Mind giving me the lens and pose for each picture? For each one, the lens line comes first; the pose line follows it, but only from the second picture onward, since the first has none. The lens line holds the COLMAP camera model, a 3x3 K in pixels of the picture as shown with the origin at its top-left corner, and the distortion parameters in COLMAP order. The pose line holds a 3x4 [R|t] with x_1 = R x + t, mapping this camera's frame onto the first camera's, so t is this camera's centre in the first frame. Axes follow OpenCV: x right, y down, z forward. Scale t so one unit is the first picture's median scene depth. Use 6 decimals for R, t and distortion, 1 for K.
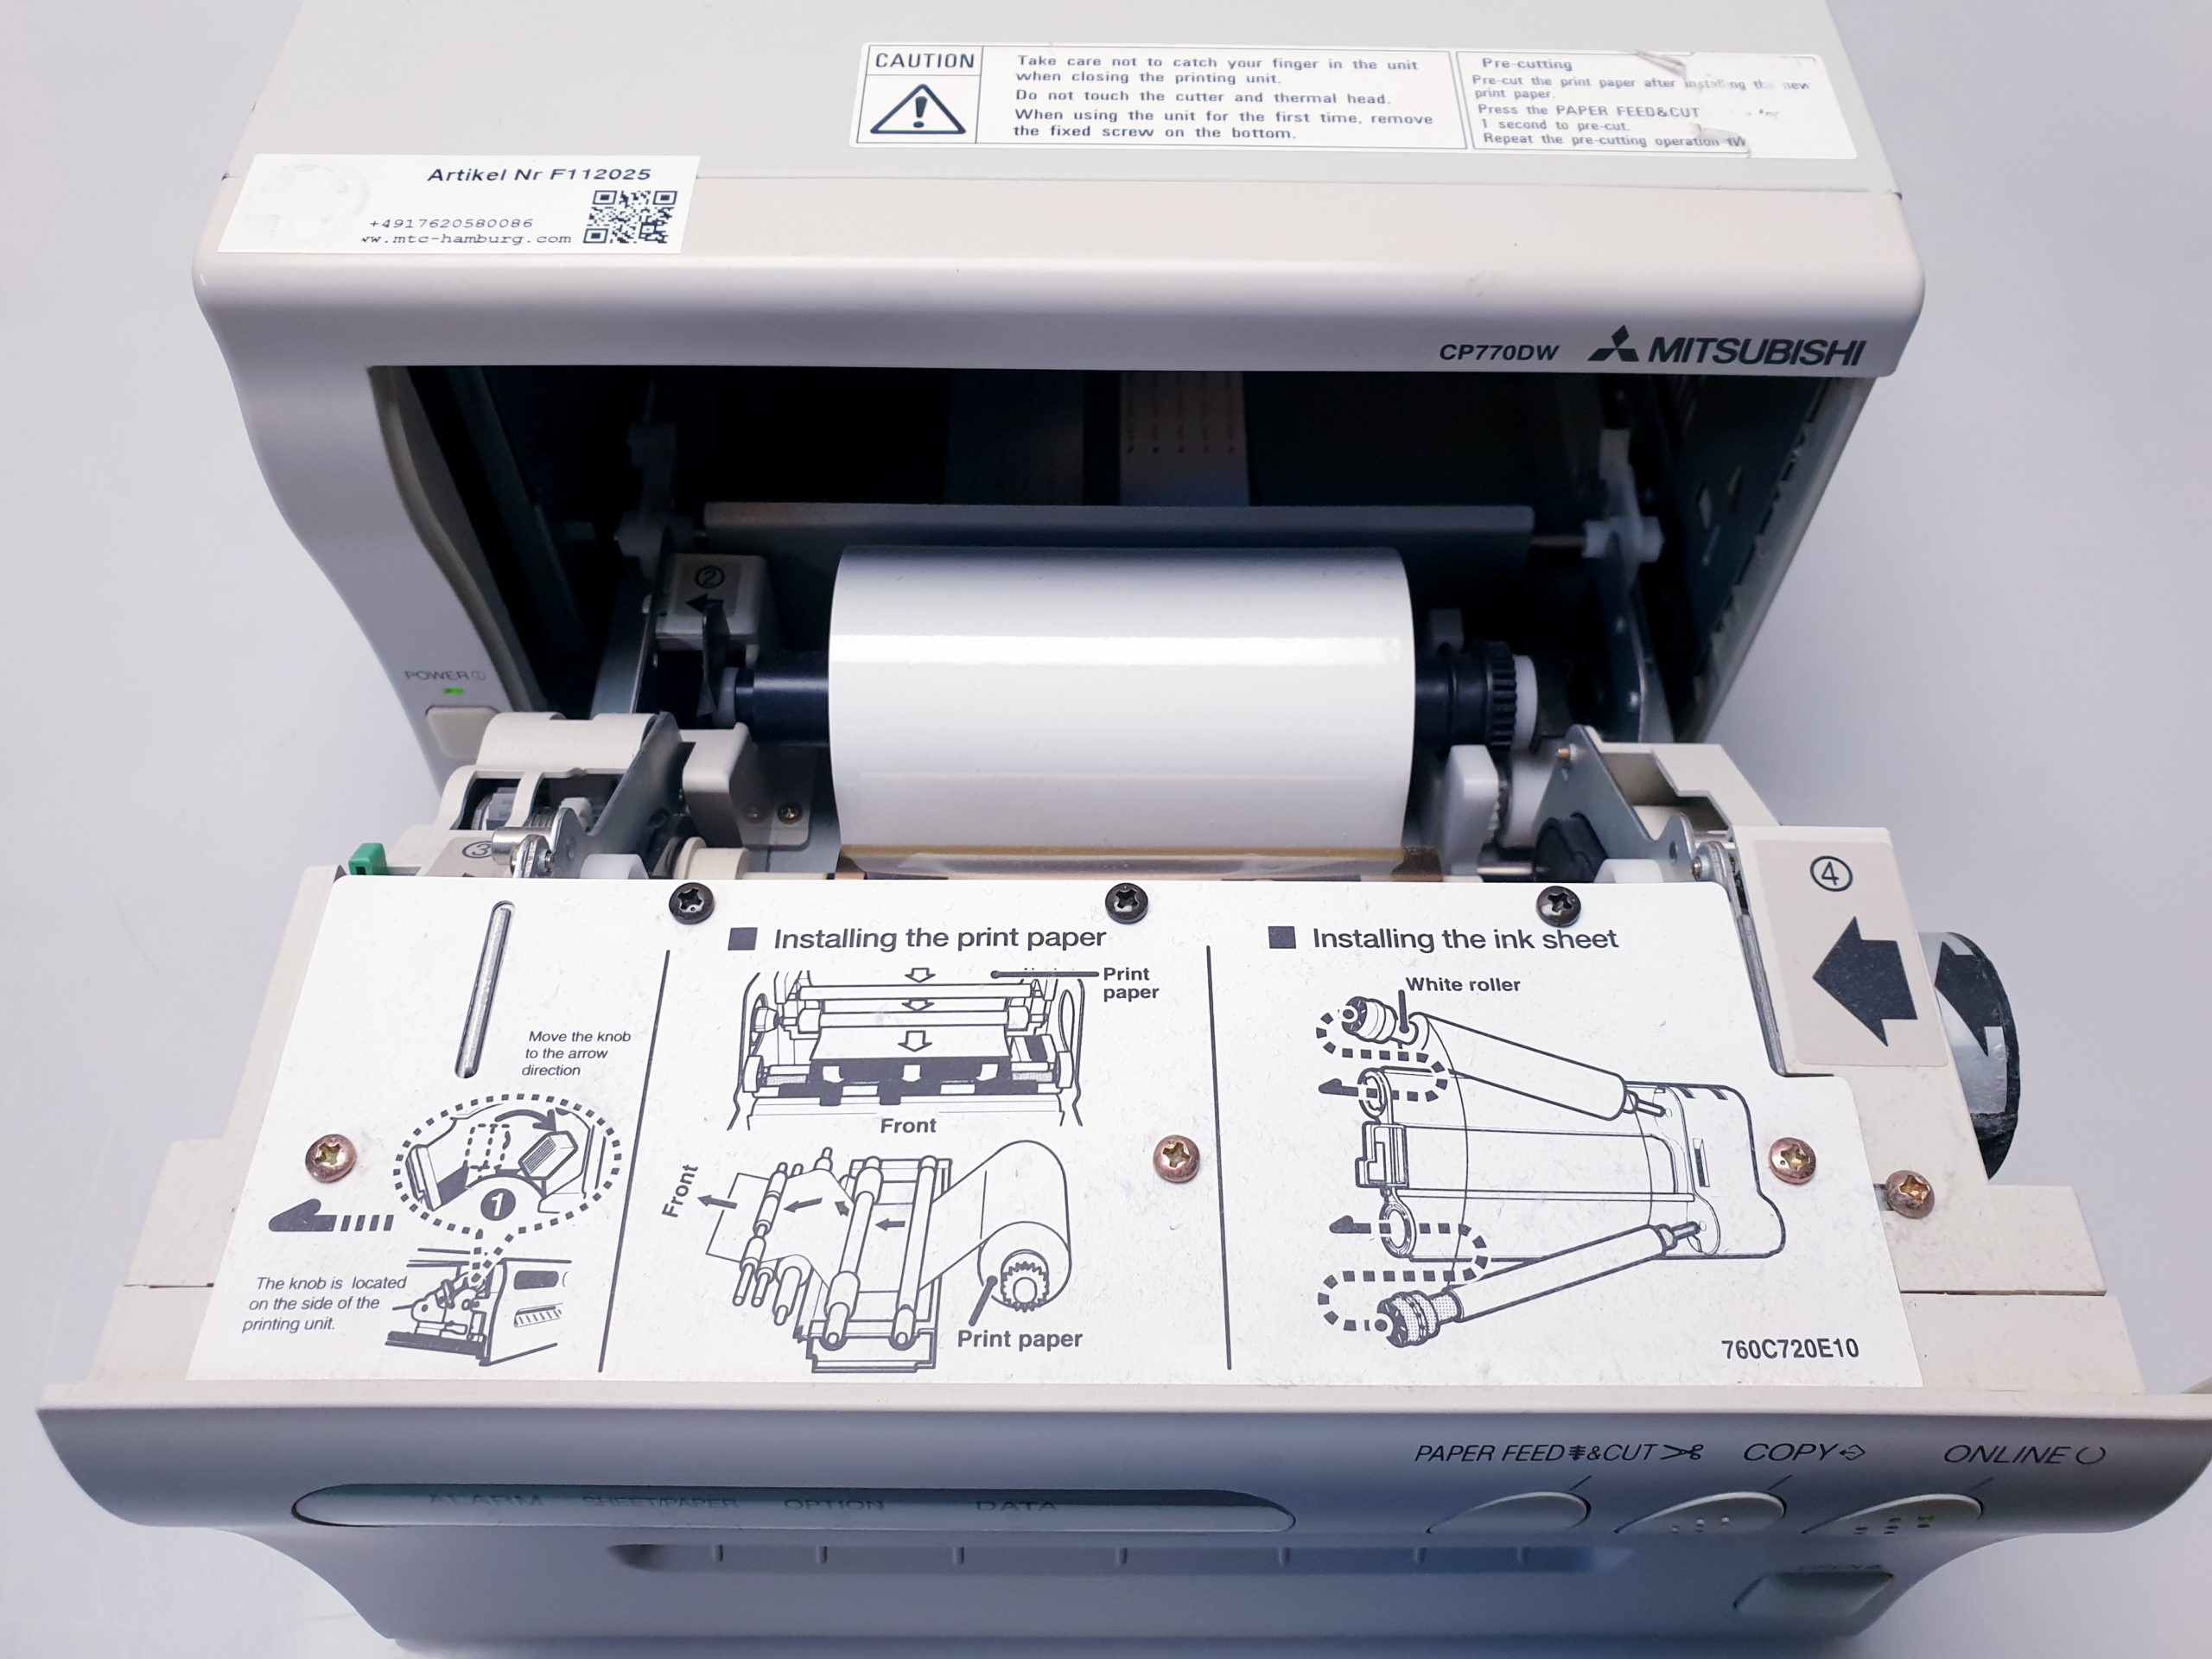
lens RADIAL K [[1792.7, 0, 1130.3], [0, 1792.7, 829.7], [0, 0, 1]] dist [-0.029622, -0.009753]
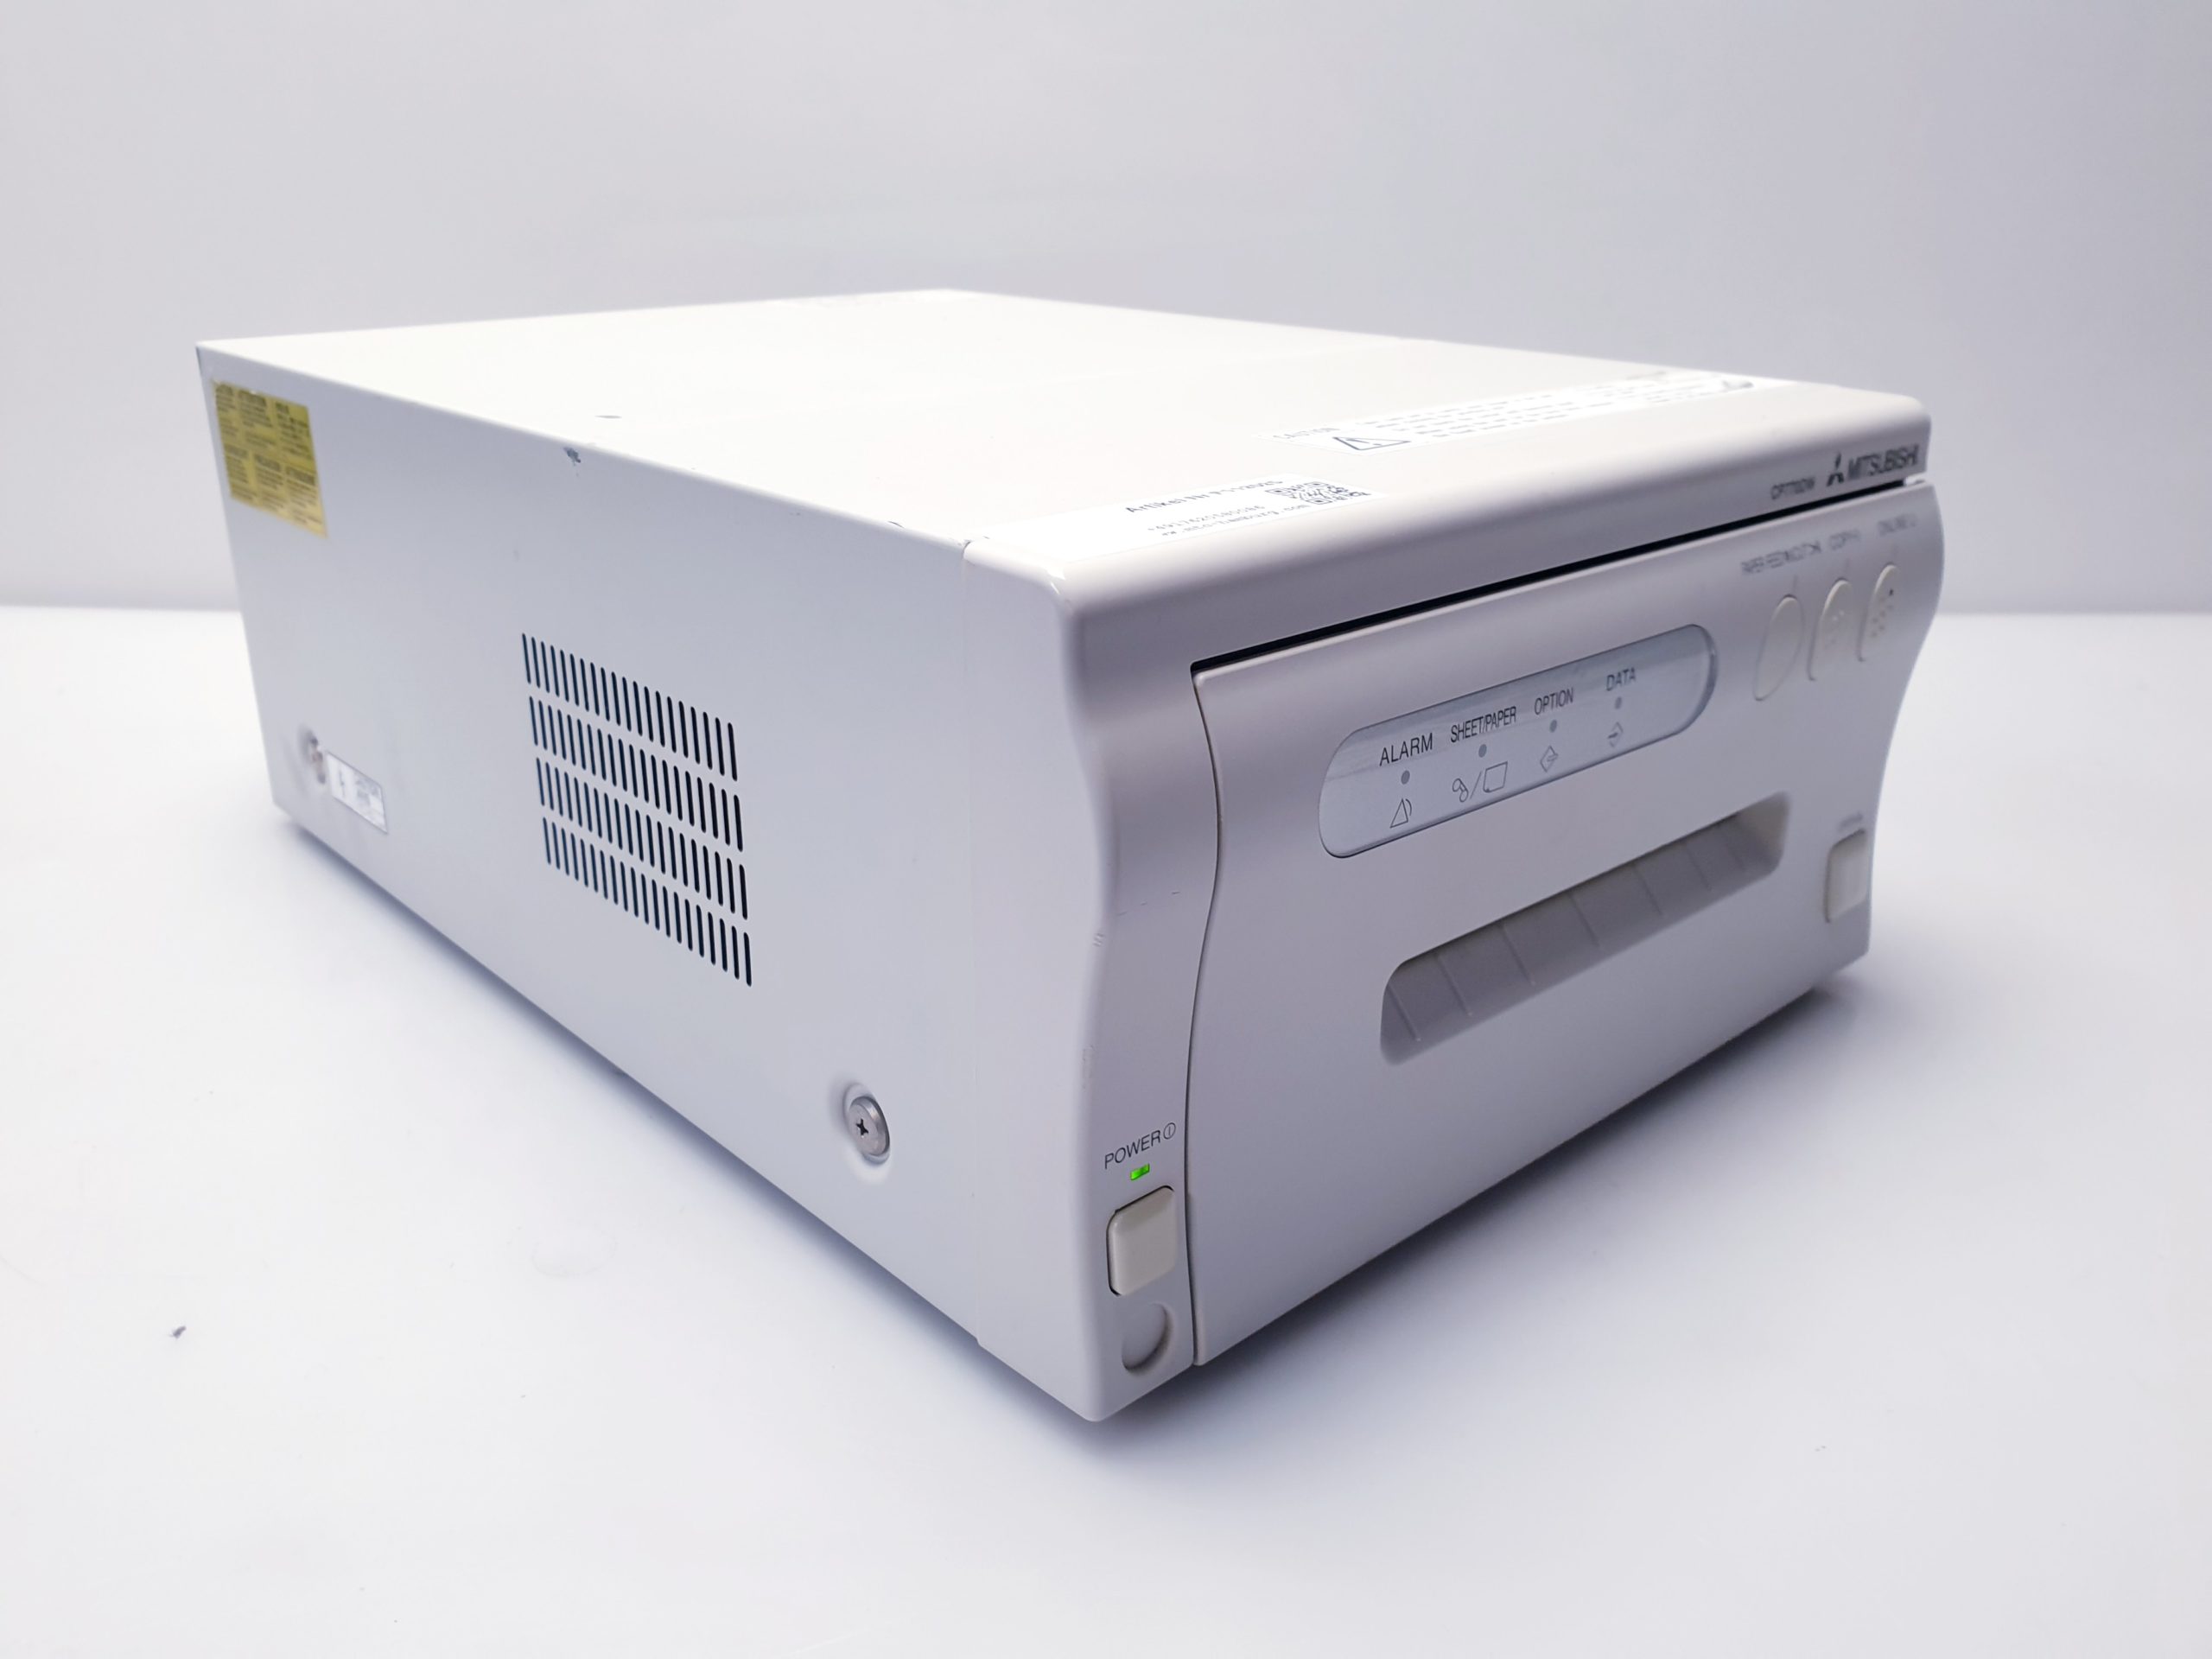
lens RADIAL K [[1792.7, 0, 1130.3], [0, 1792.7, 829.7], [0, 0, 1]] dist [-0.029622, -0.009753]
pose [[0.738296, -0.256013, 0.624000, -1.060542], [0.566548, 0.737402, -0.367780, 0.131164], [-0.365982, 0.625057, 0.689464, 0.421573]]
